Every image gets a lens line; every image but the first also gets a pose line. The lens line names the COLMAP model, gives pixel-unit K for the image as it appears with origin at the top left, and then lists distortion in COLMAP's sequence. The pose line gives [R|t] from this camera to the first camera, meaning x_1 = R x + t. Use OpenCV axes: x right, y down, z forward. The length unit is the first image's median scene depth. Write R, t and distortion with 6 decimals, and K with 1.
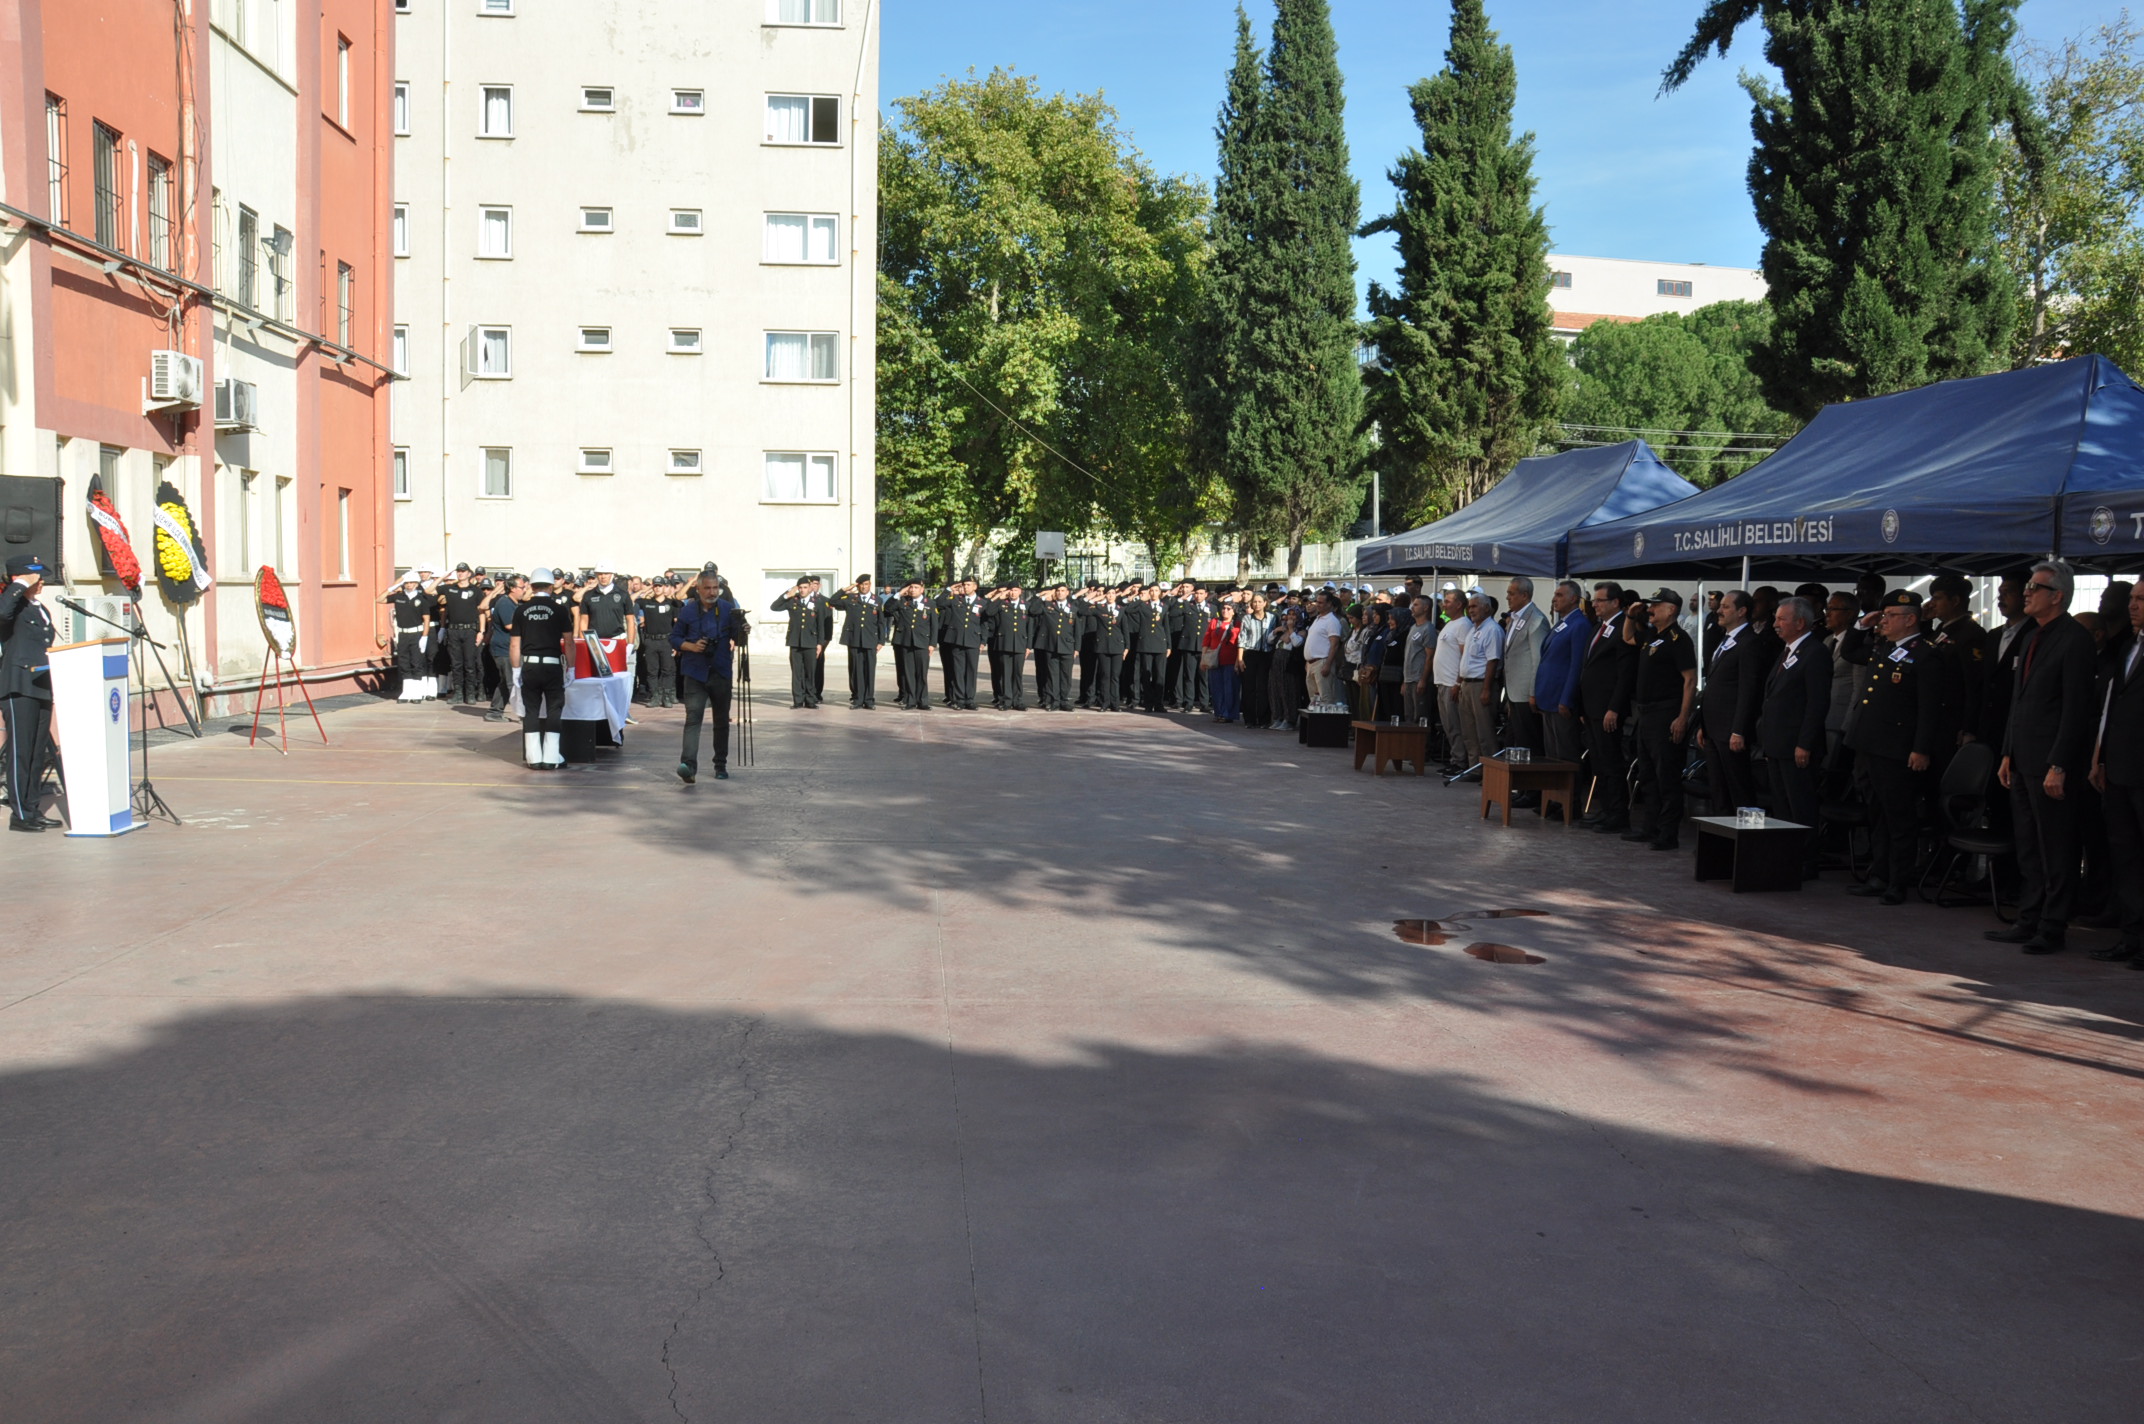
lens RADIAL K [[1675.1, 0, 1072.0], [0, 1675.1, 712.0], [0, 0, 1]] dist [-0.168764, 0.134467]
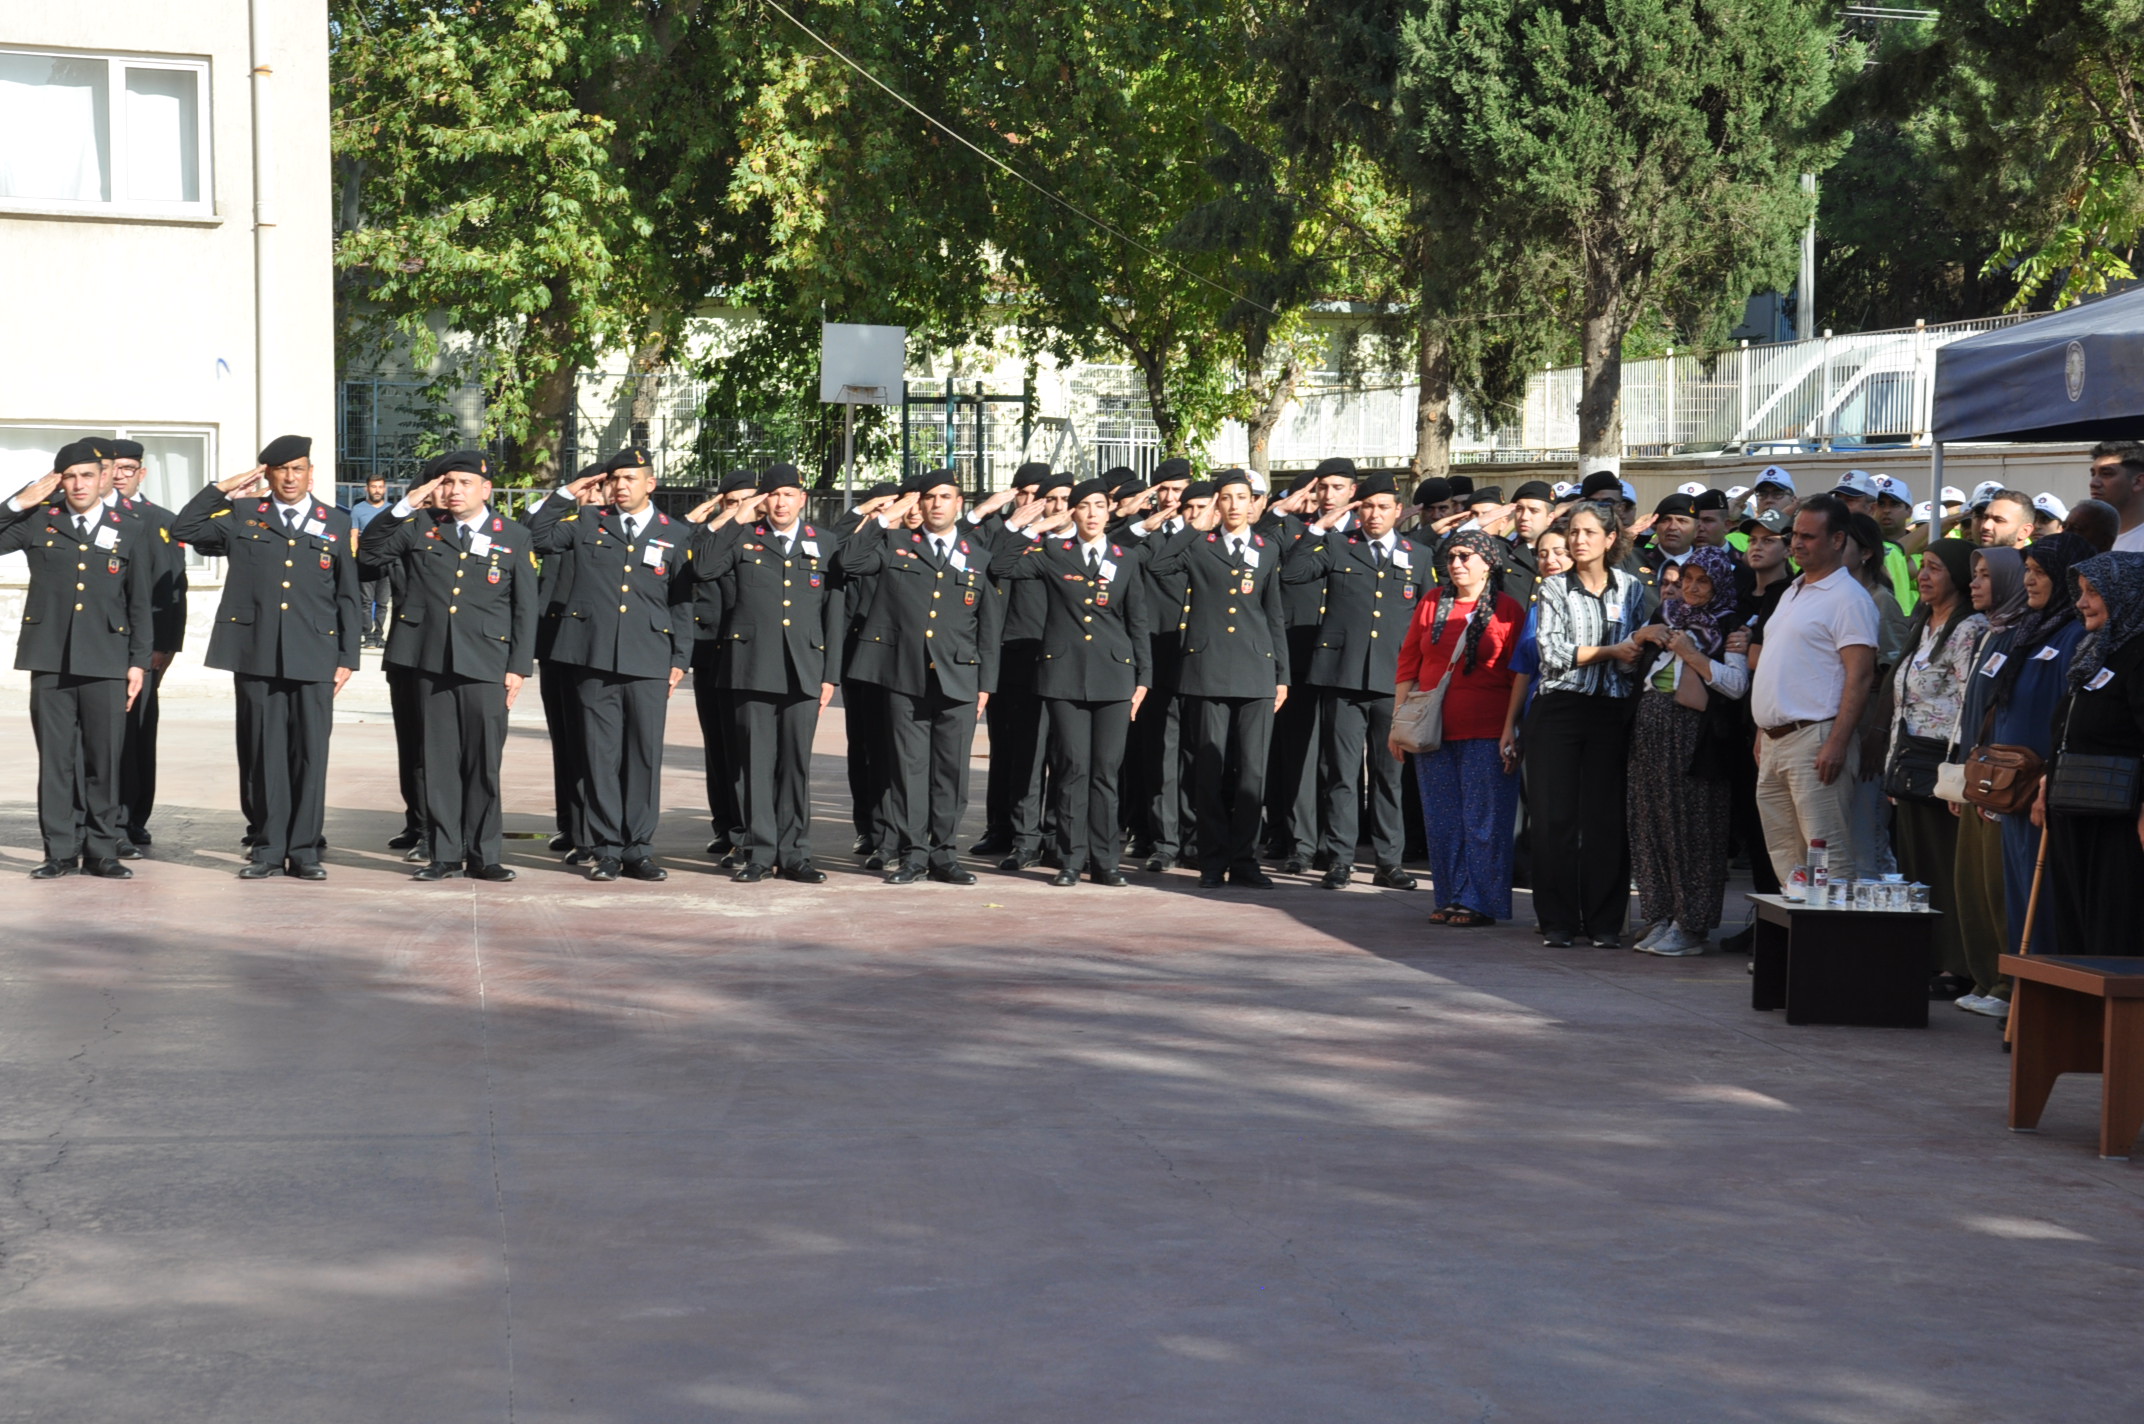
lens RADIAL K [[4640.8, 0, 1072.0], [0, 4640.8, 712.0], [0, 0, 1]] dist [0.491603, -0.094431]
pose [[0.999341, 0.001844, 0.036256, -0.011524], [-0.000882, 0.999648, -0.026526, -0.008838], [-0.036292, 0.026476, 0.998990, 0.125475]]
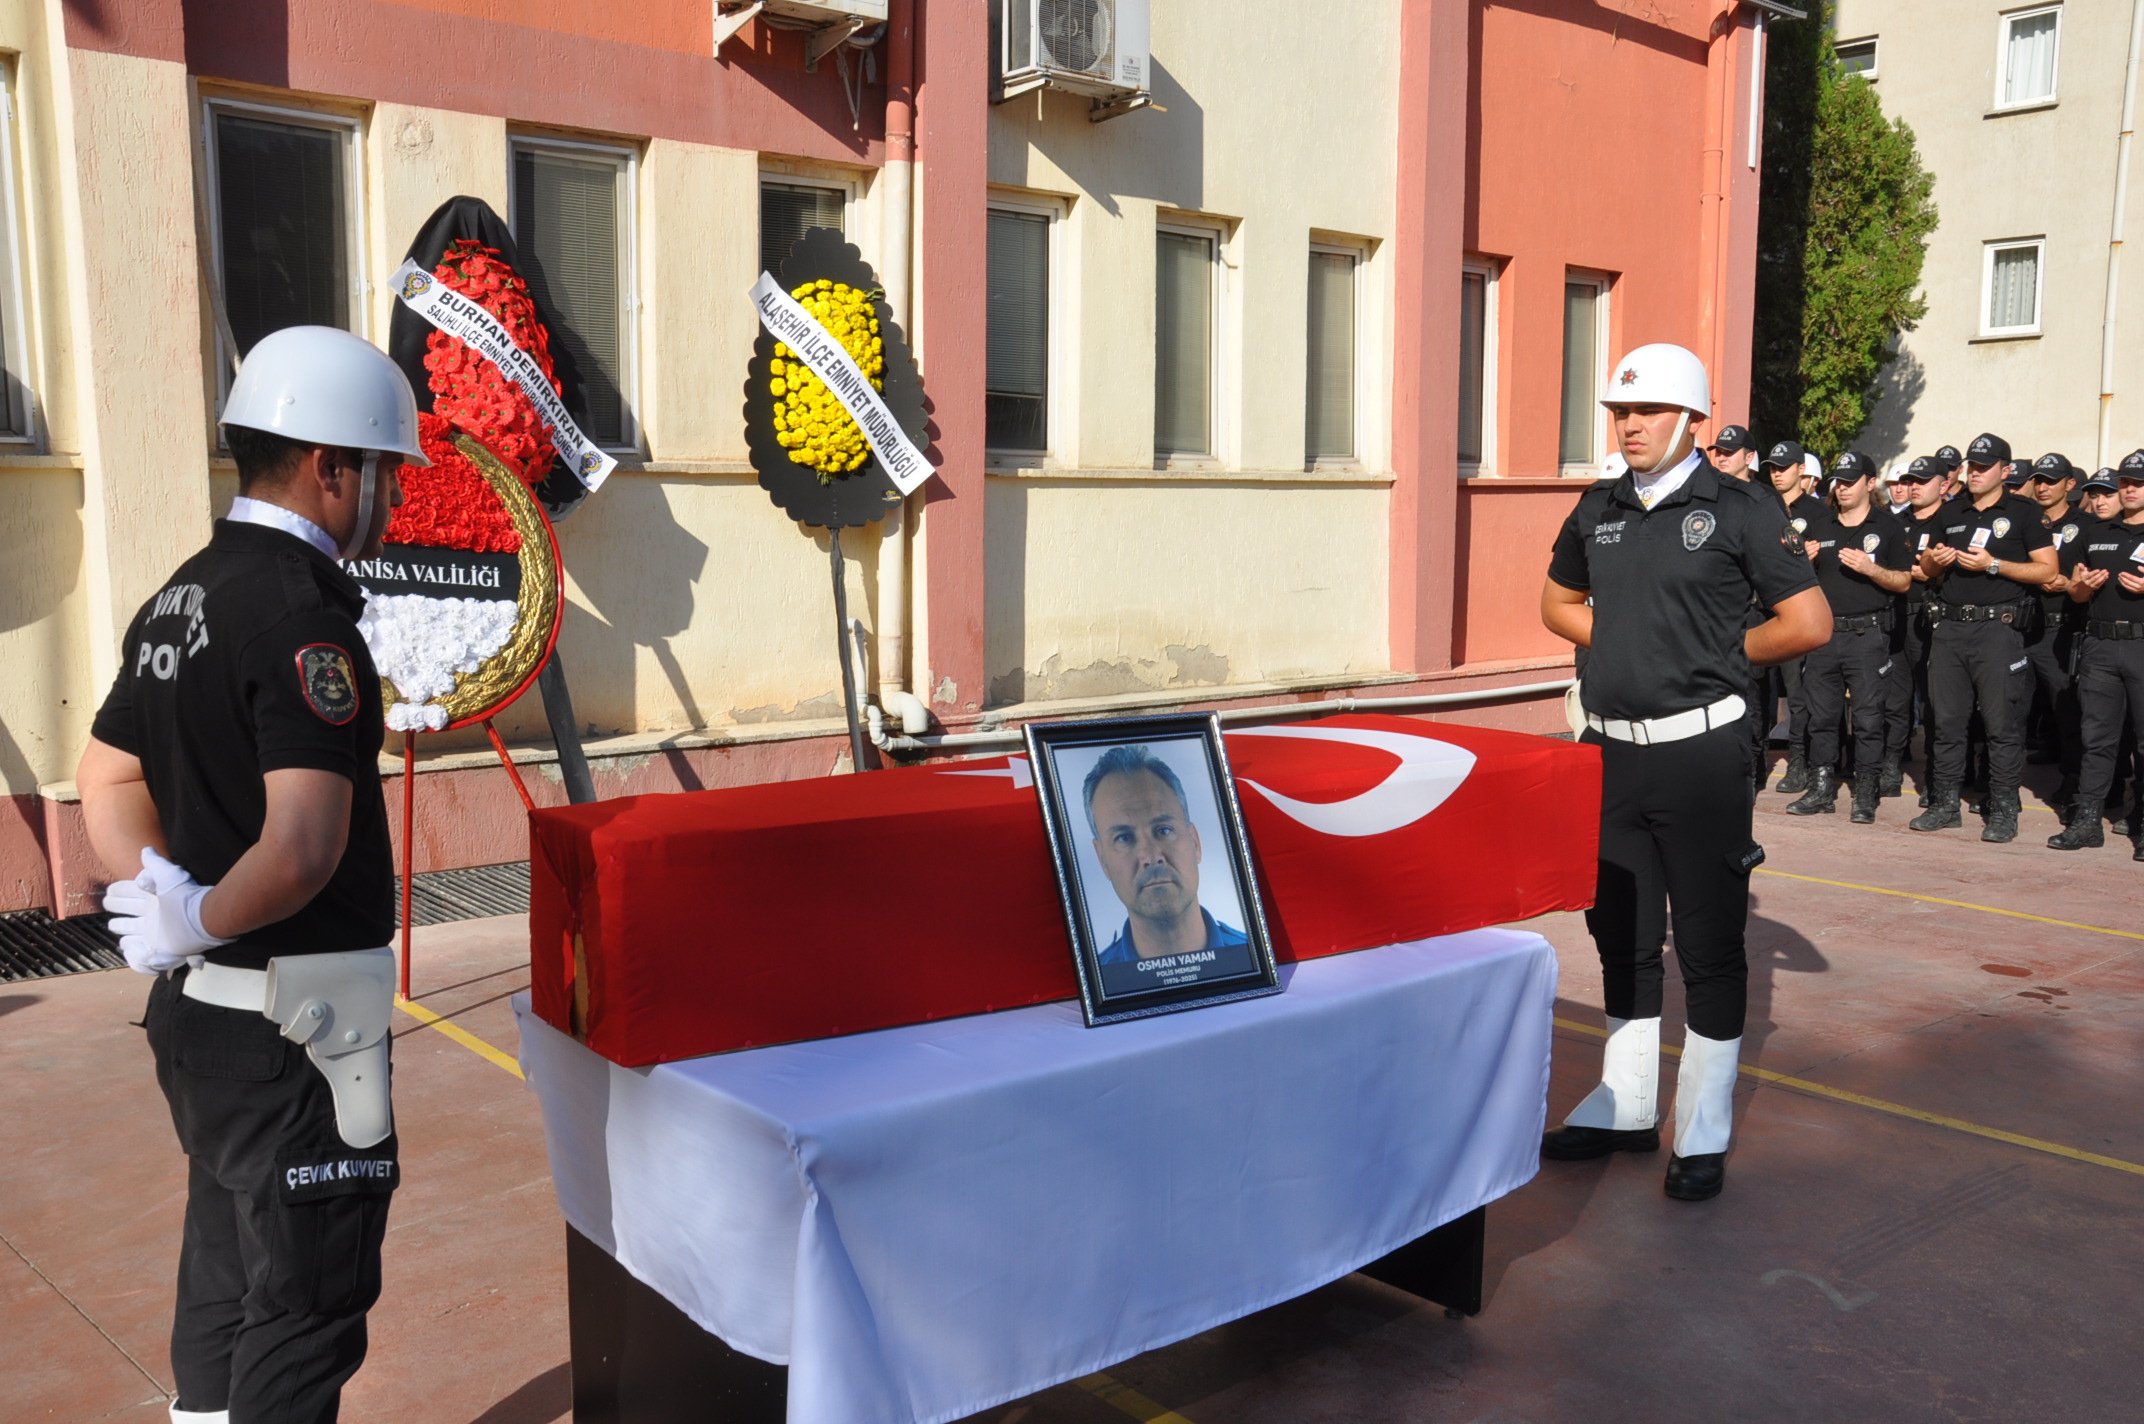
lens RADIAL K [[2032.2, 0, 1078.6], [0, 2032.2, 676.0], [0, 0, 1]] dist [-0.133291, 0.343835]
pose [[0.581933, 0.062858, -0.810804, -0.058732], [-0.056287, 0.997731, 0.036951, -0.029543], [0.811287, 0.024135, 0.584150, 0.420969]]
